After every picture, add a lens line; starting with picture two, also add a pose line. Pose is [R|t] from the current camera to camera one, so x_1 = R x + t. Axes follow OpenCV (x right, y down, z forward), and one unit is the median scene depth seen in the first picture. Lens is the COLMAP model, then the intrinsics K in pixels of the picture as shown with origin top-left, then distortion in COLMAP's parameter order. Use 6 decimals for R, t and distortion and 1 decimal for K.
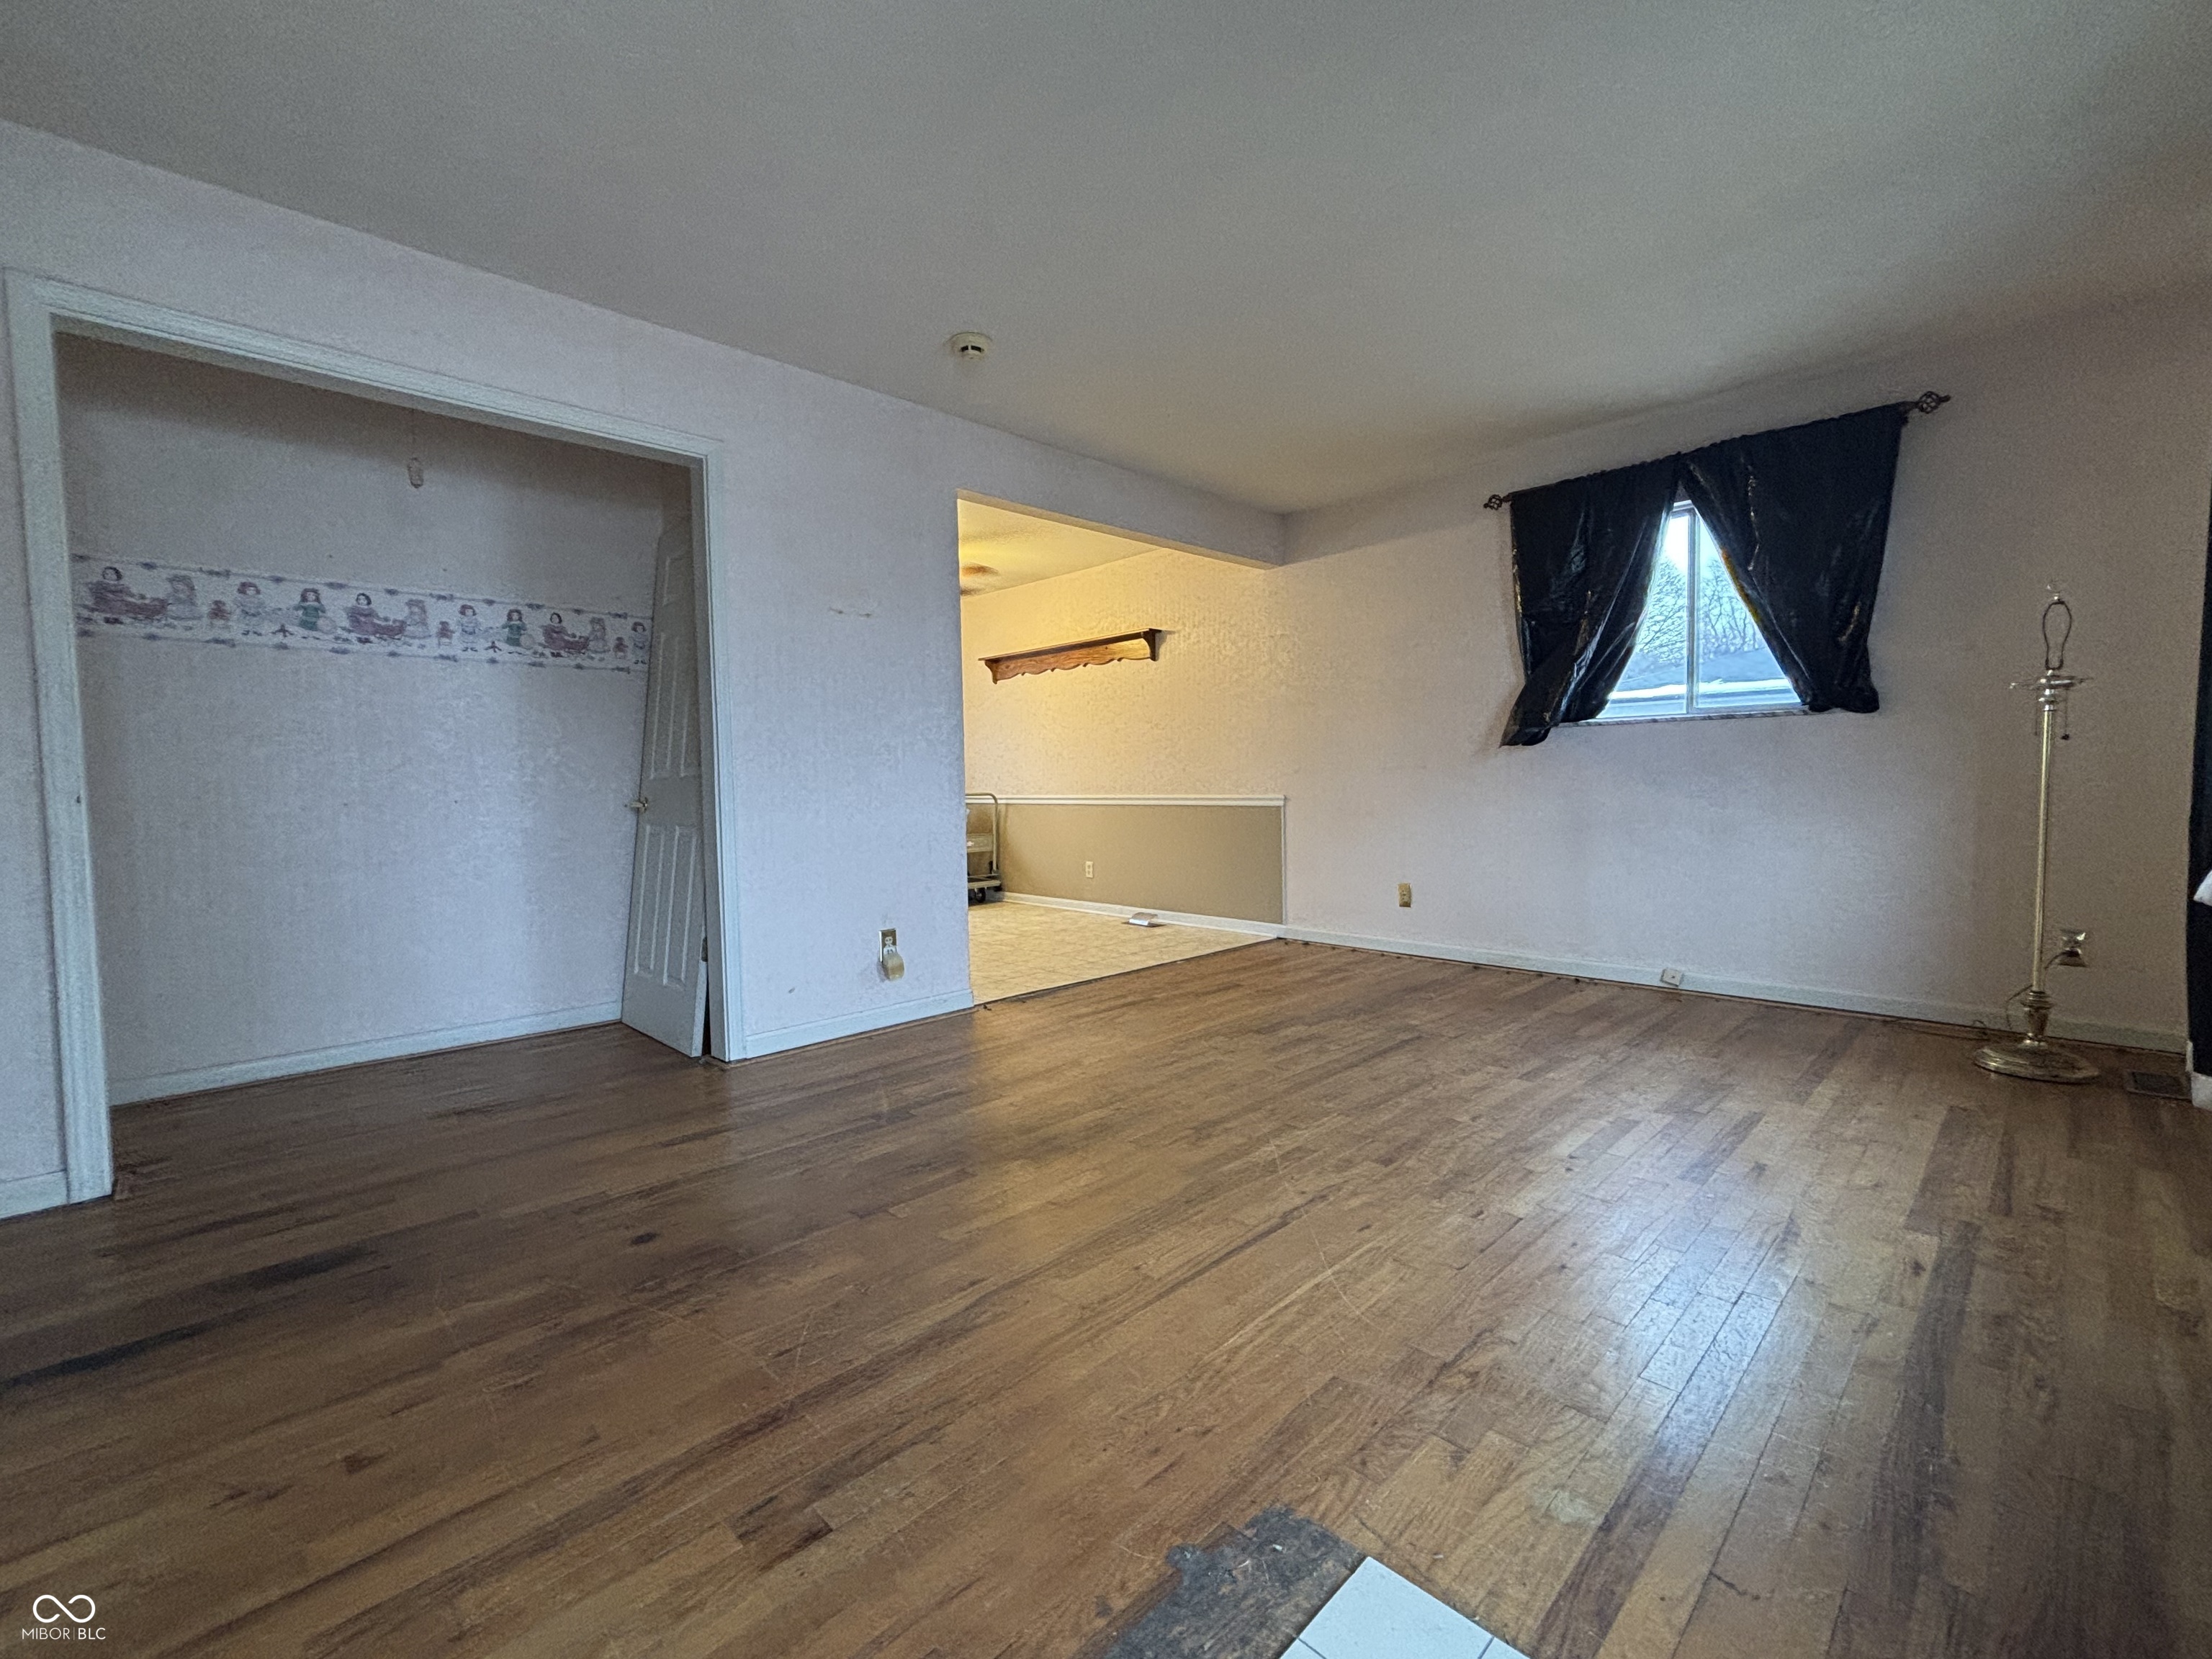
lens RADIAL K [[945.8, 0, 1089.1], [0, 945.8, 824.6], [0, 0, 1]] dist [0.006916, -0.000339]
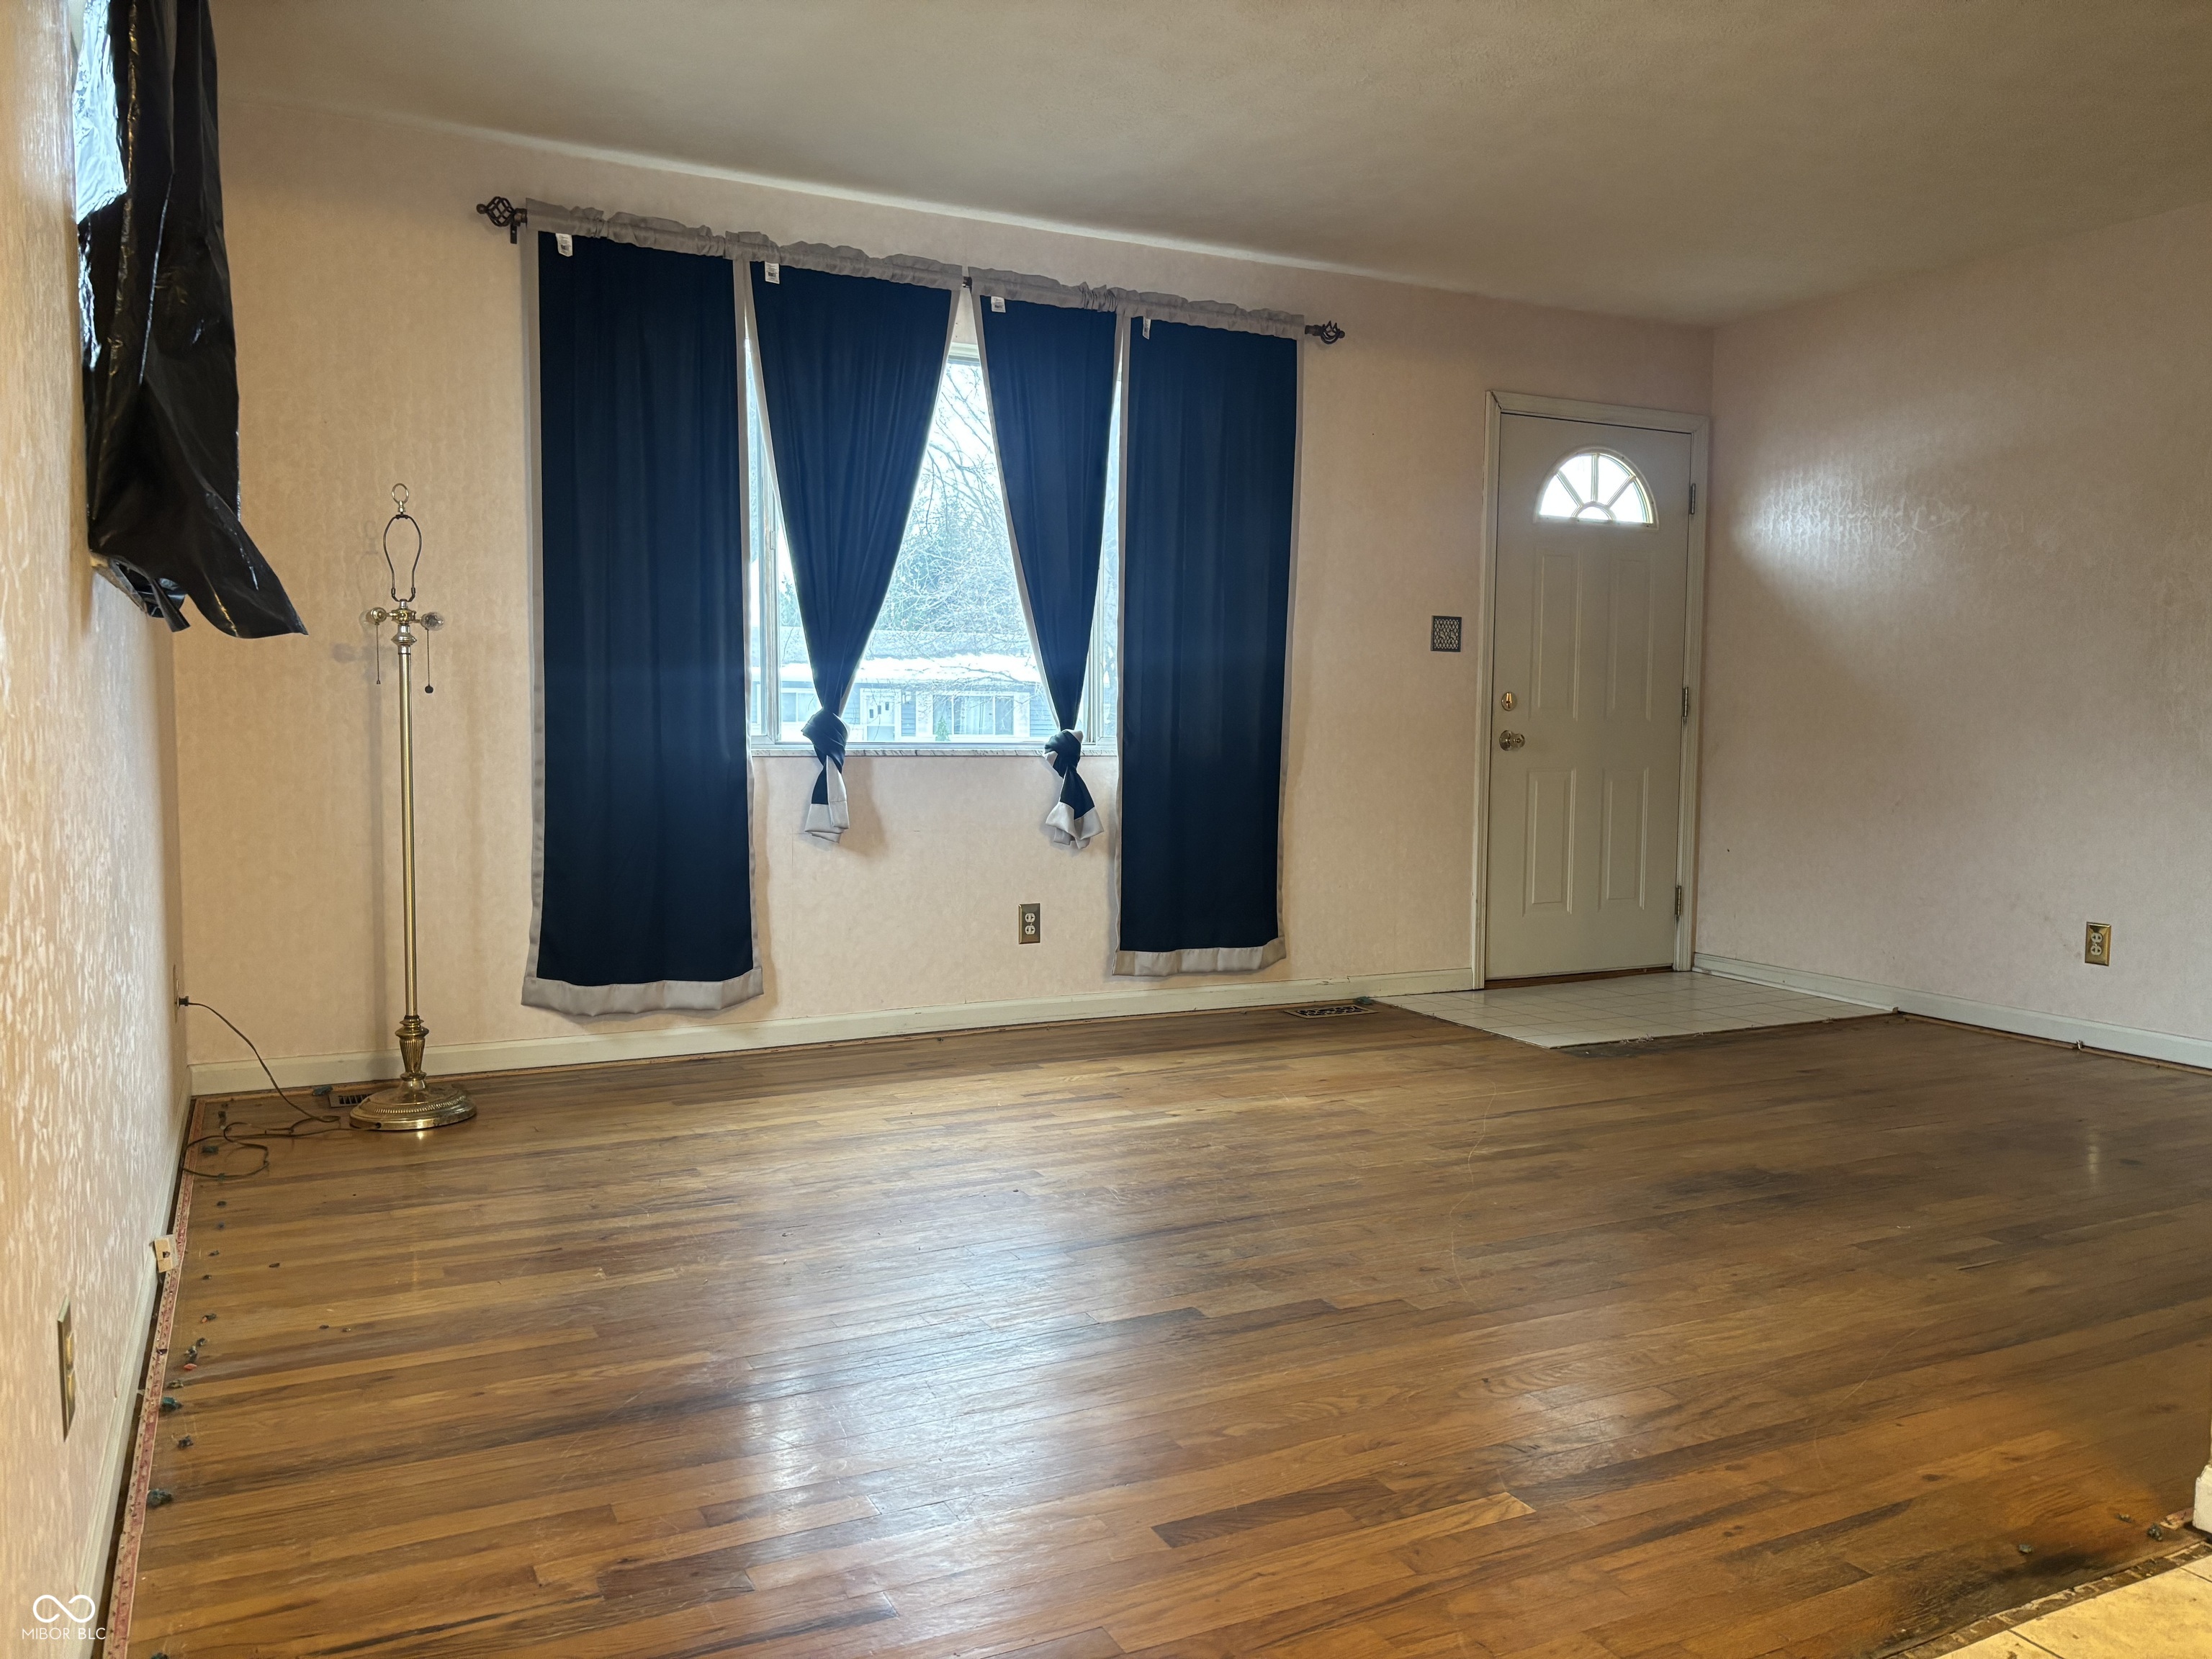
lens RADIAL K [[1666.3, 0, 1100.7], [0, 1666.3, 816.5], [0, 0, 1]] dist [0.023385, -0.007477]
pose [[-0.956636, -0.008640, 0.291157, 0.050895], [0.021927, 0.994588, 0.101560, -0.089820], [-0.290459, 0.103541, -0.951269, 1.689096]]
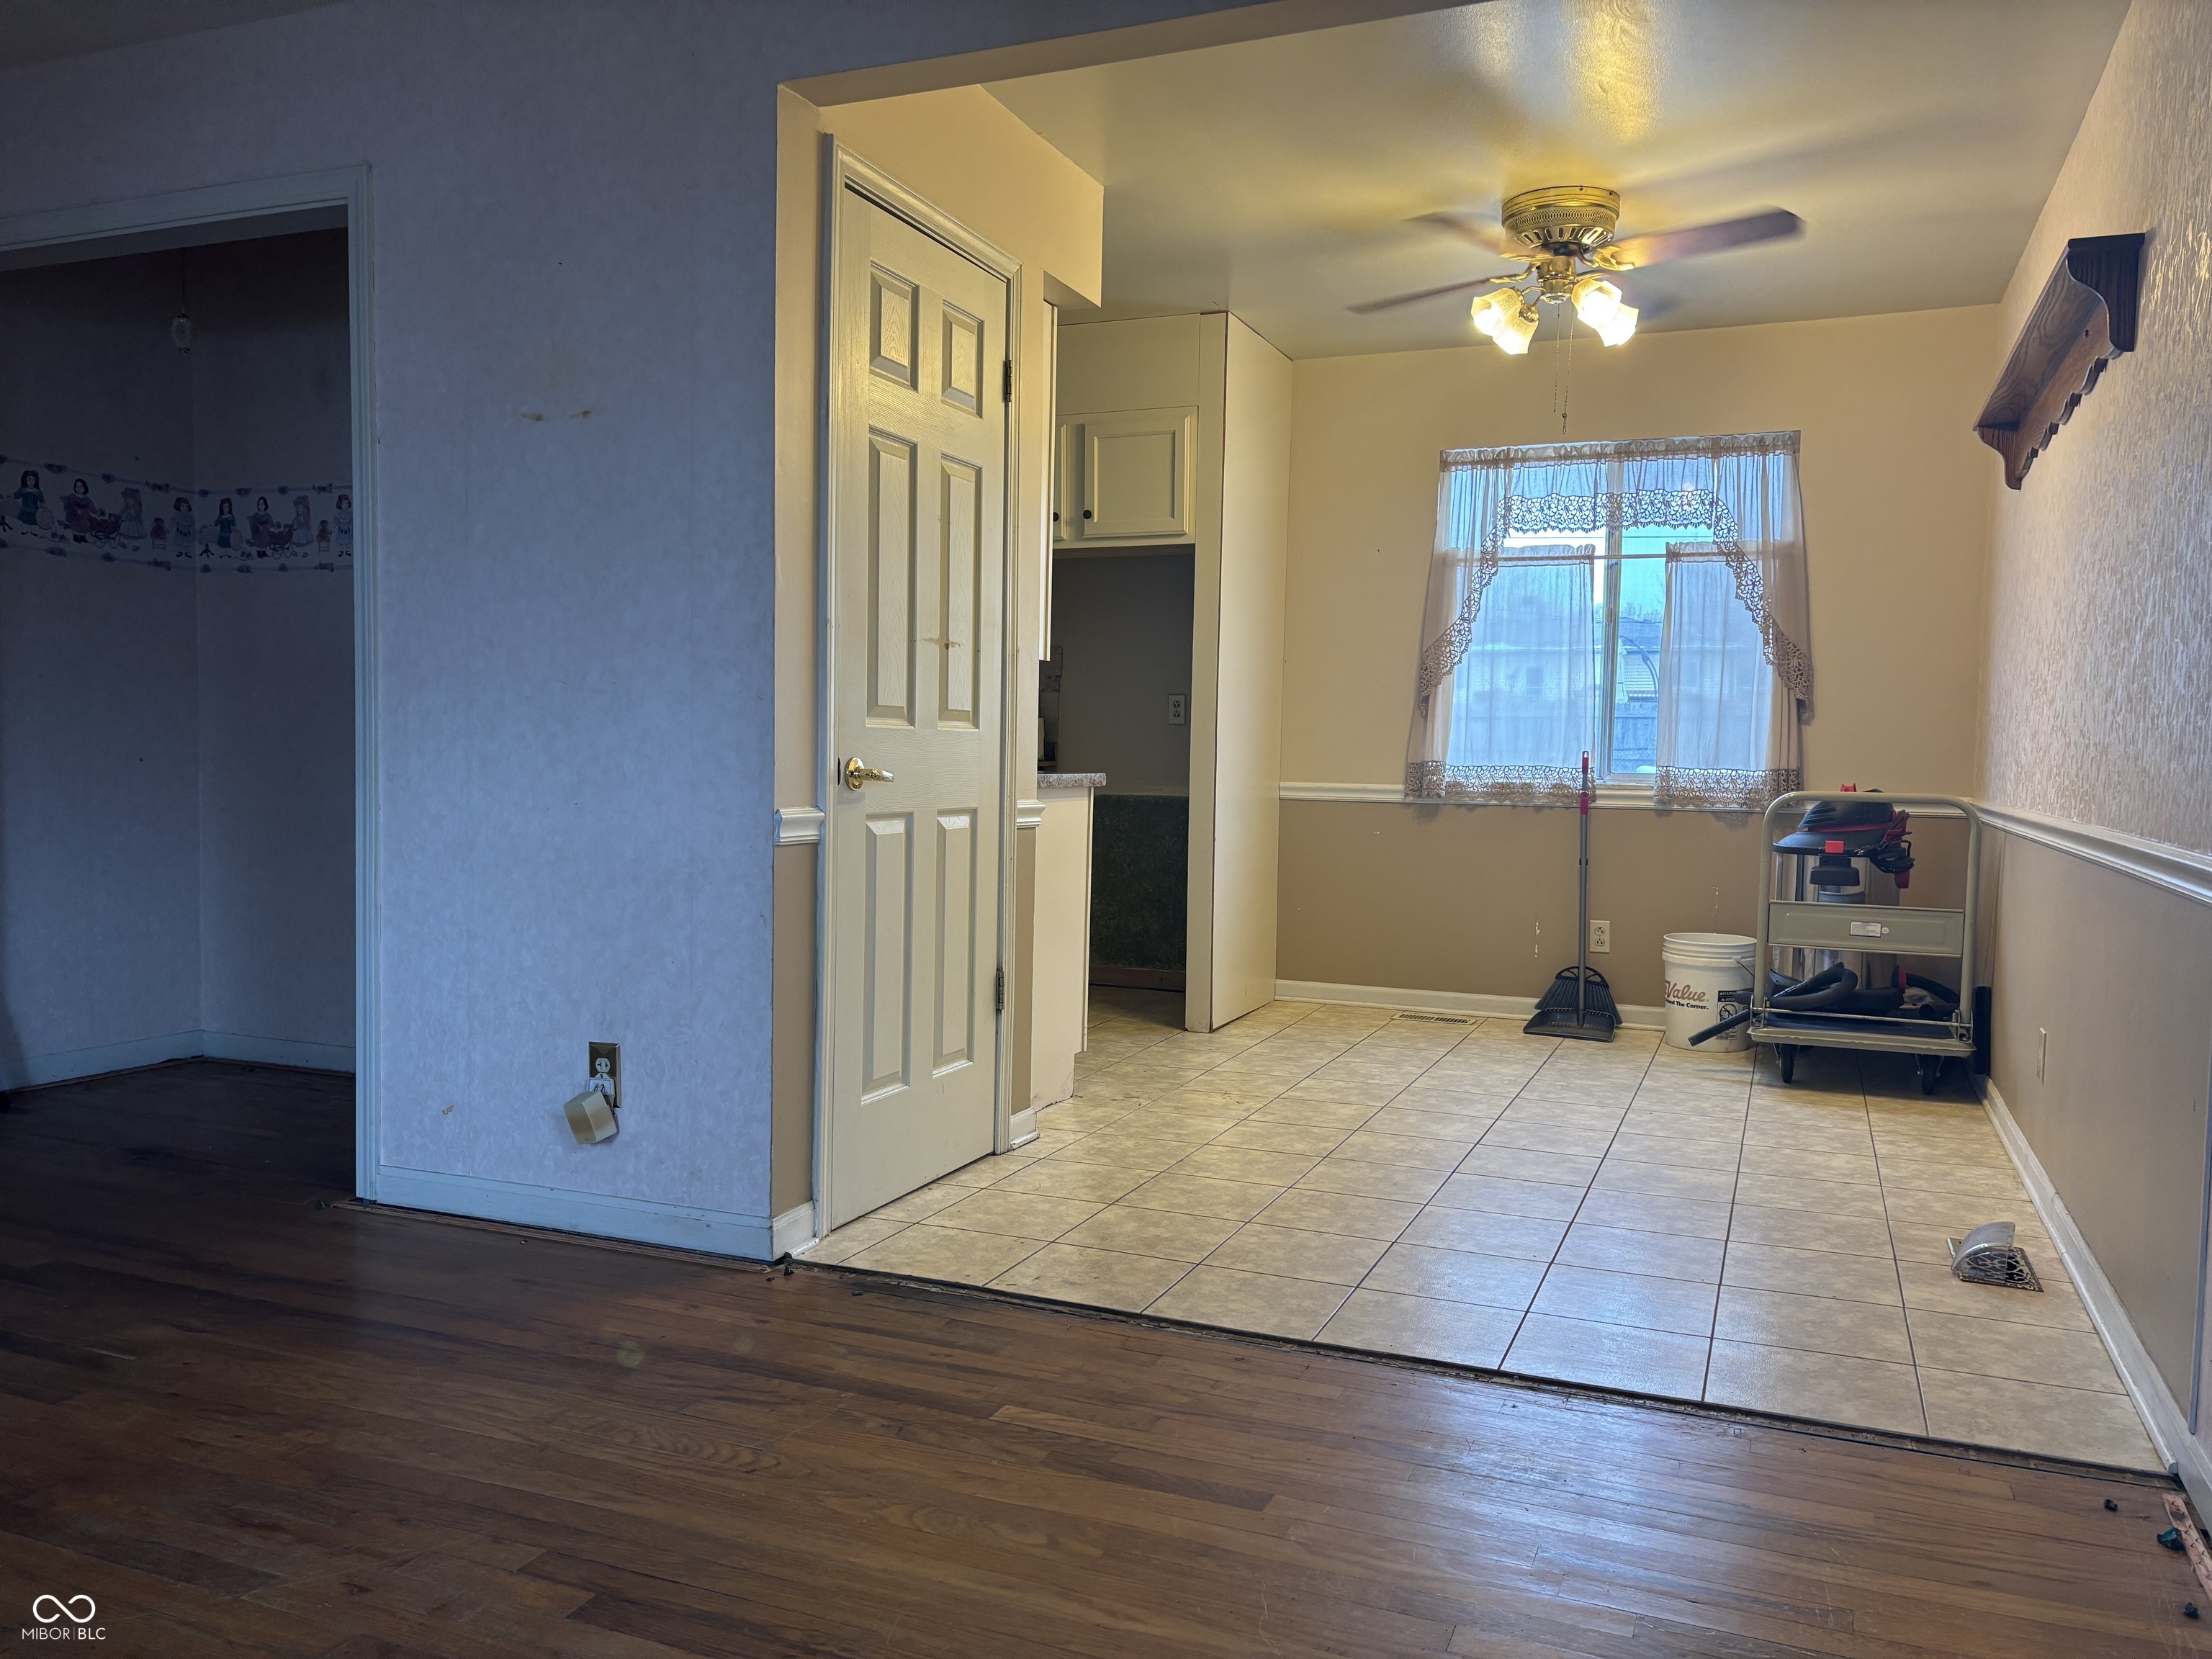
lens RADIAL K [[1666.3, 0, 1108.0], [0, 1666.3, 829.2], [0, 0, 1]] dist [0.023385, -0.007477]
pose [[0.401521, 0.069403, -0.913216, 0.689675], [-0.064608, 0.996787, 0.047347, -0.060162], [0.913568, 0.039990, 0.404715, 0.884189]]
